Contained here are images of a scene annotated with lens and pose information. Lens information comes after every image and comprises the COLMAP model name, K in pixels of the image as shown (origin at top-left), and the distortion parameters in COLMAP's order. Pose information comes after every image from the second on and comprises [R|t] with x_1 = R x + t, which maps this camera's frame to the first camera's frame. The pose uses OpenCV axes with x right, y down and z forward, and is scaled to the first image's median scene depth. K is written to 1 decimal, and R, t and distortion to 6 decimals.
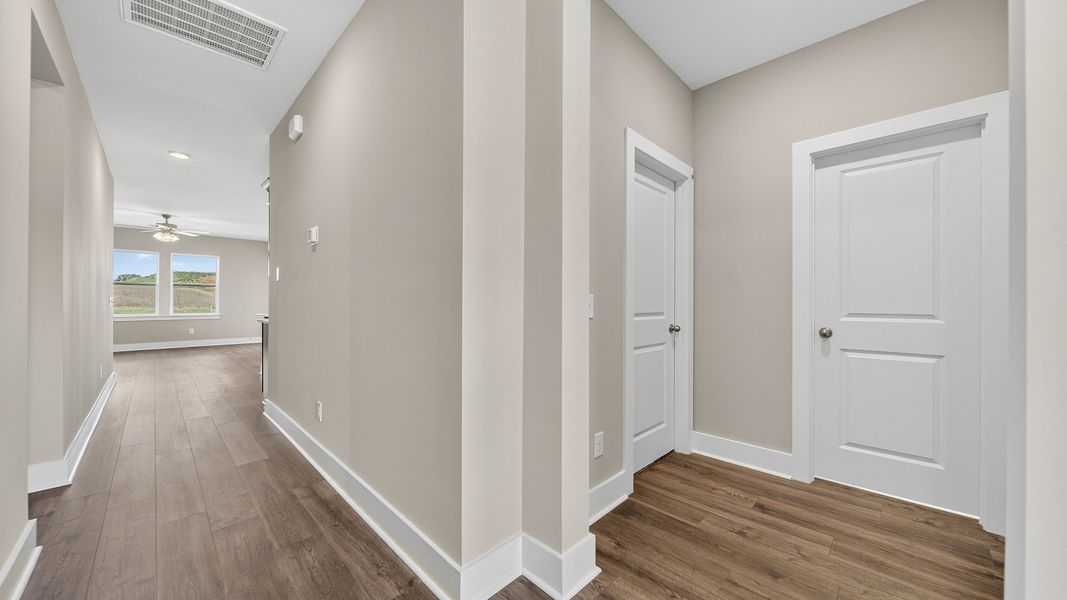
lens RADIAL K [[384.4, 0, 537.6], [0, 384.4, 300.2], [0, 0, 1]] dist [0.015152, 0.000109]
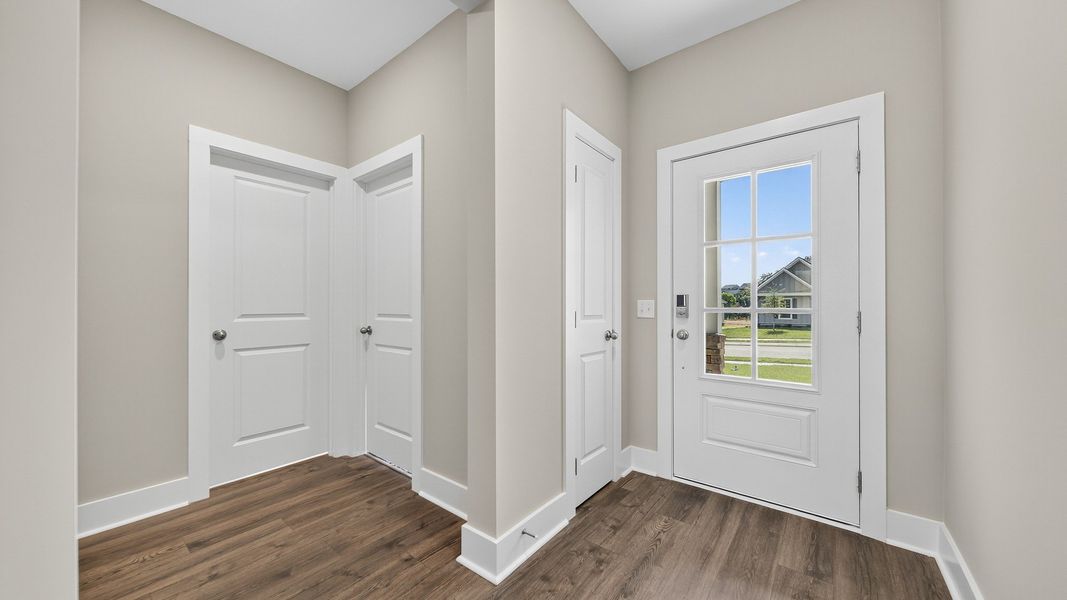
lens RADIAL K [[384.4, 0, 539.5], [0, 384.4, 299.4], [0, 0, 1]] dist [0.015152, 0.000109]
pose [[-0.088538, 0.008151, 0.996039, -0.354966], [-0.008908, 0.999920, -0.008974, -0.005180], [-0.996033, -0.009667, -0.088458, 0.332103]]
